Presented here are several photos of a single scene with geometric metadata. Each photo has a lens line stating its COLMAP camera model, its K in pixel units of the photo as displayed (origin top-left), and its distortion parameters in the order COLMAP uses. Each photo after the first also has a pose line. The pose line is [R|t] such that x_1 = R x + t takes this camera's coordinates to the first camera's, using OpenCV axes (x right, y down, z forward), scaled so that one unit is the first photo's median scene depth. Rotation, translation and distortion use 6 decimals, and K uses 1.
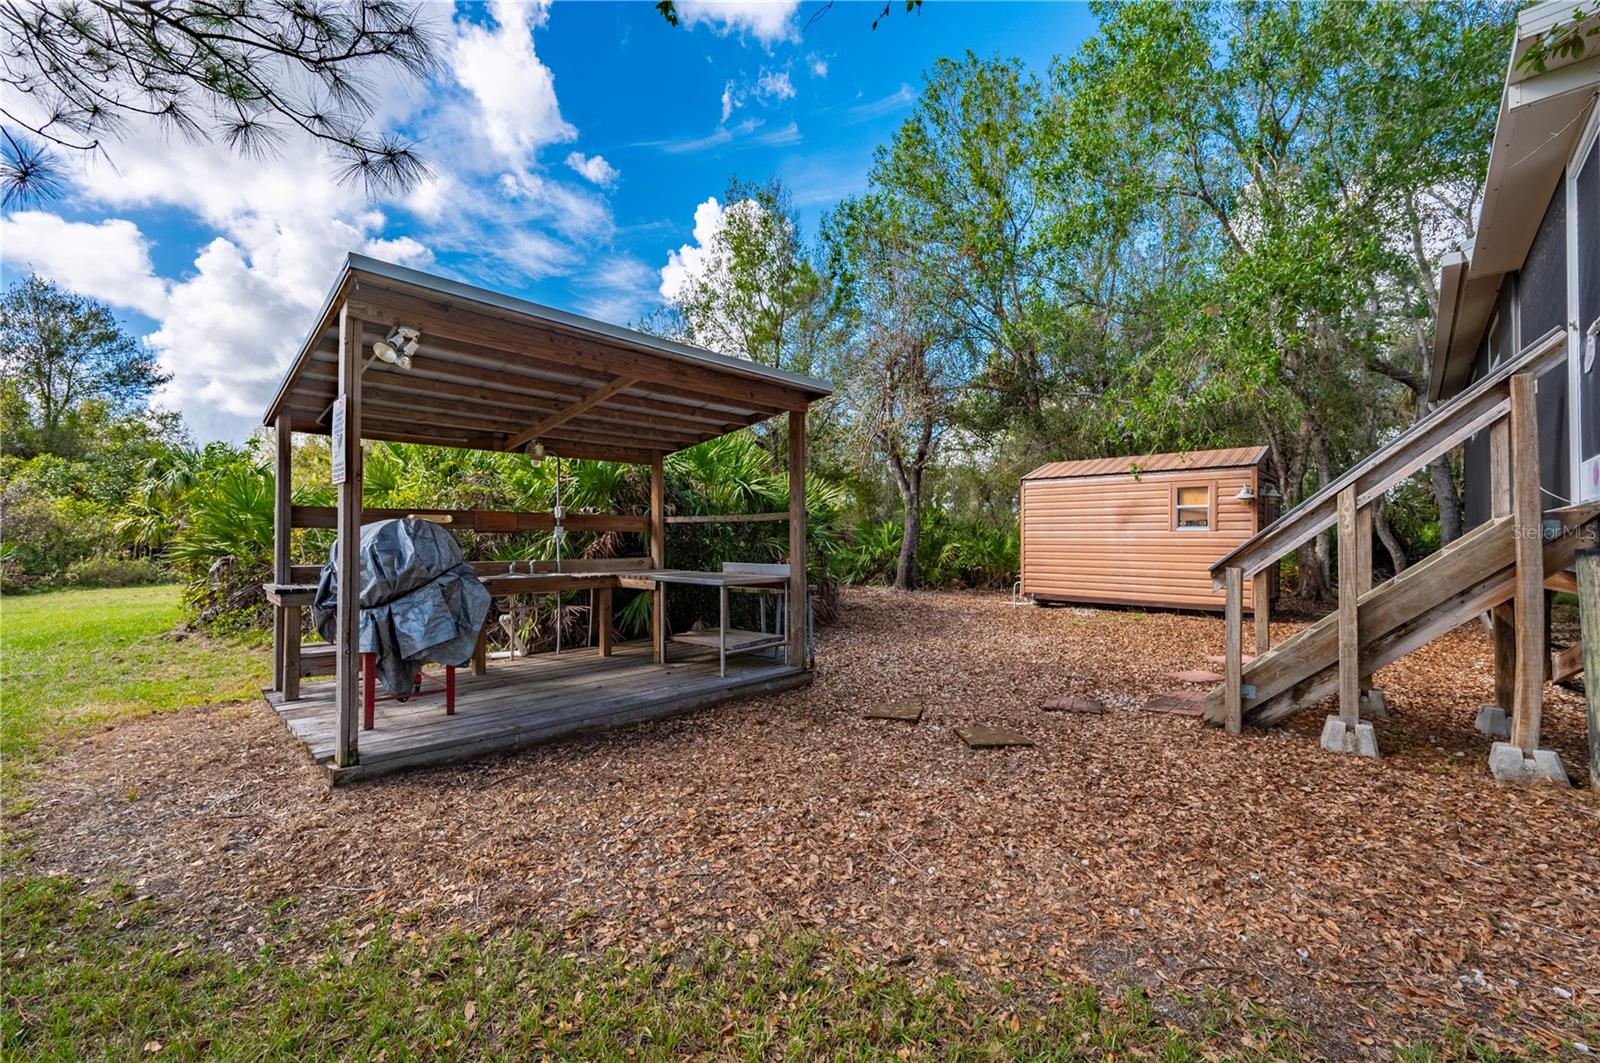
lens RADIAL K [[630.7, 0, 800.0], [0, 630.7, 531.5], [0, 0, 1]] dist [-0.000290, -0.000055]
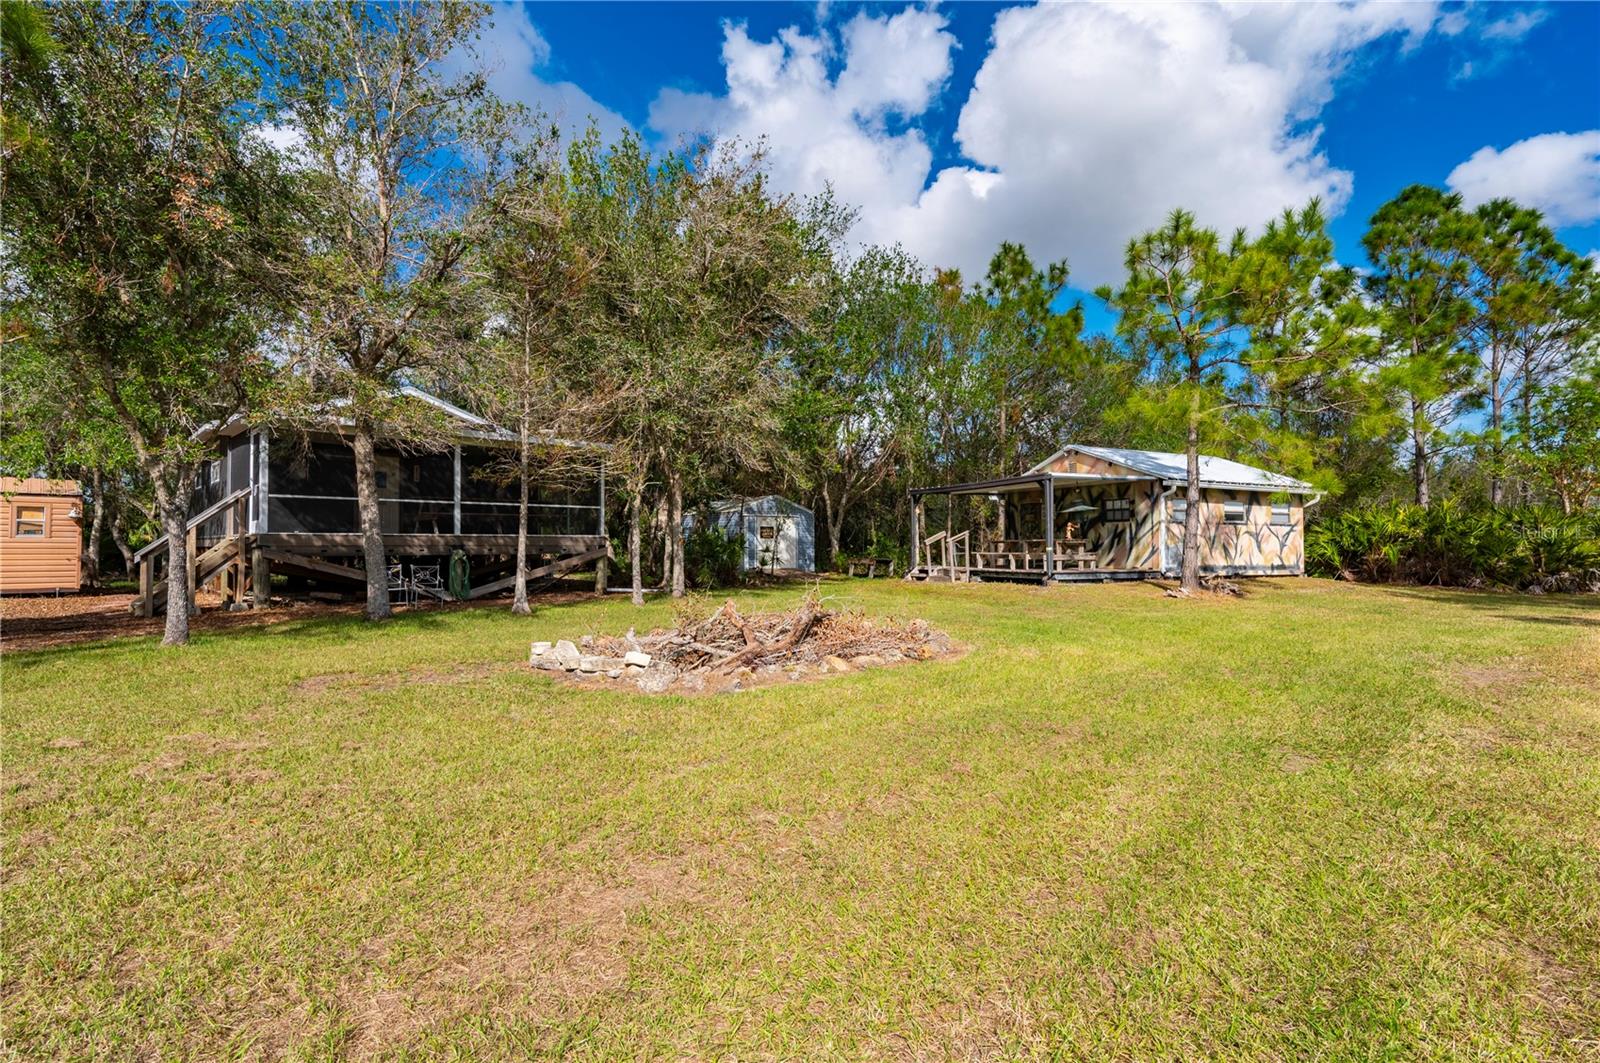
lens RADIAL K [[769.1, 0, 805.6], [0, 769.1, 524.4], [0, 0, 1]] dist [-0.004831, -0.000854]
pose [[0.034543, 0.015747, 0.999279, -1.017322], [-0.015444, 0.999765, -0.015221, -0.030958], [-0.999284, -0.014907, 0.034778, -0.784176]]
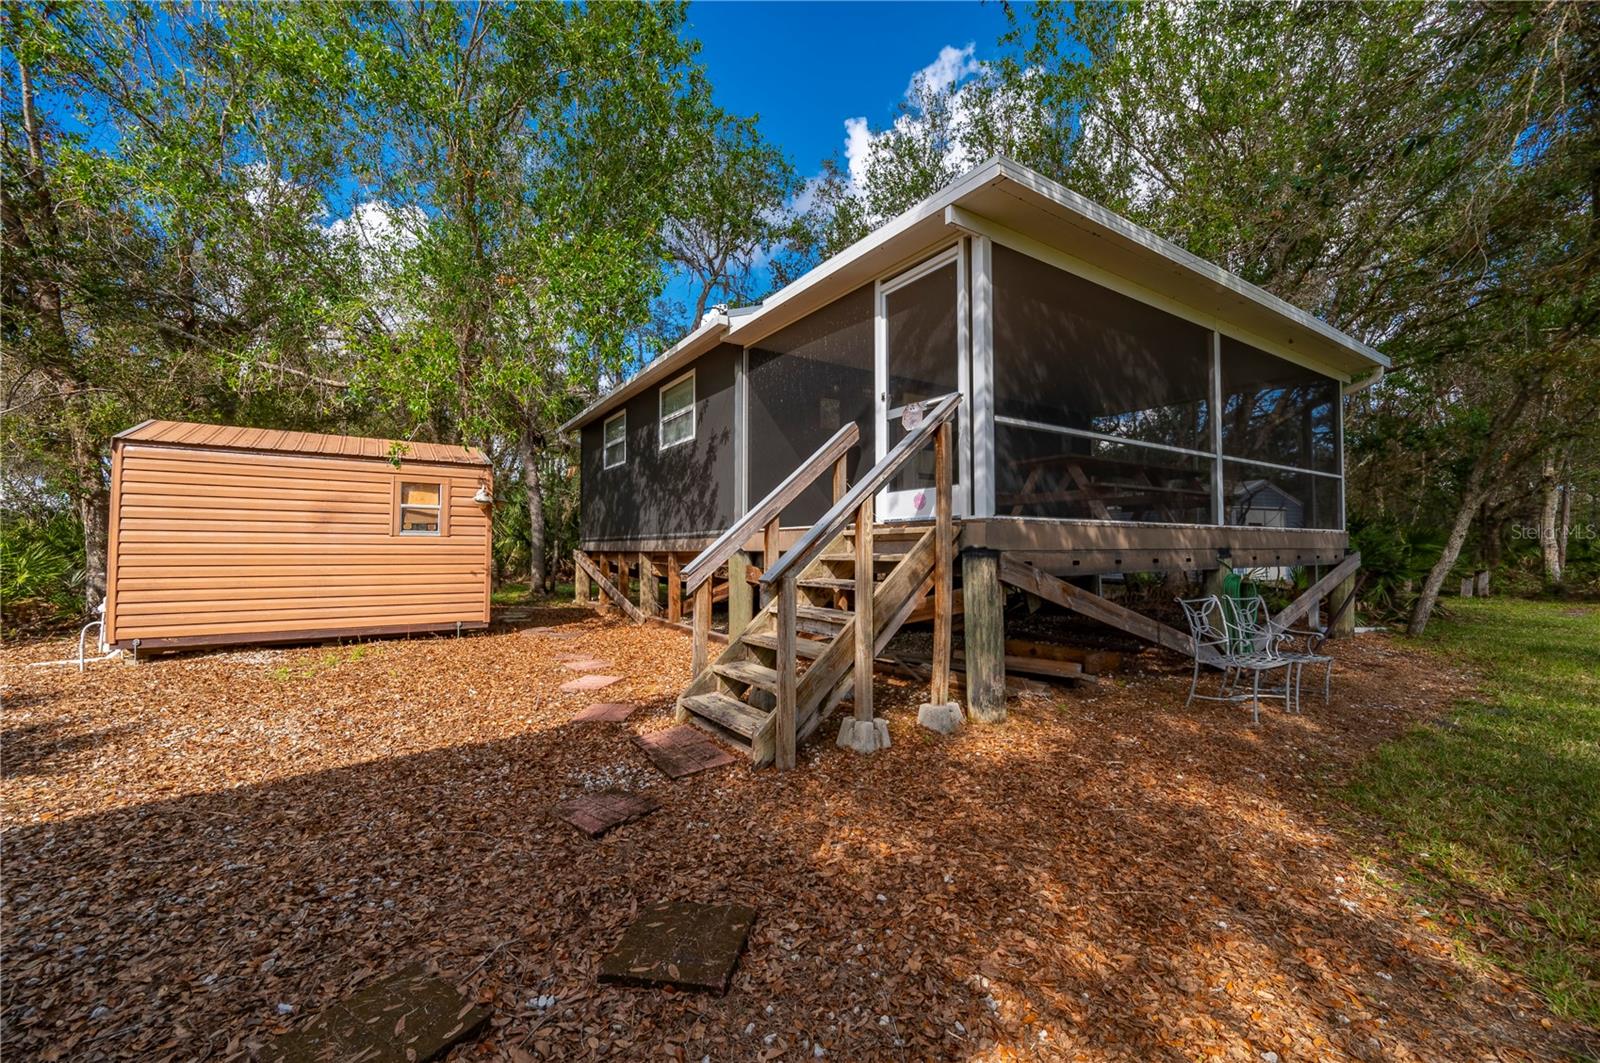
lens RADIAL K [[630.7, 0, 800.0], [0, 630.7, 531.5], [0, 0, 1]] dist [-0.000290, -0.000055]
pose [[0.224194, 0.015695, 0.974418, -0.073708], [-0.012069, 0.999838, -0.013328, -0.001945], [-0.974470, -0.008773, 0.224347, 0.321560]]
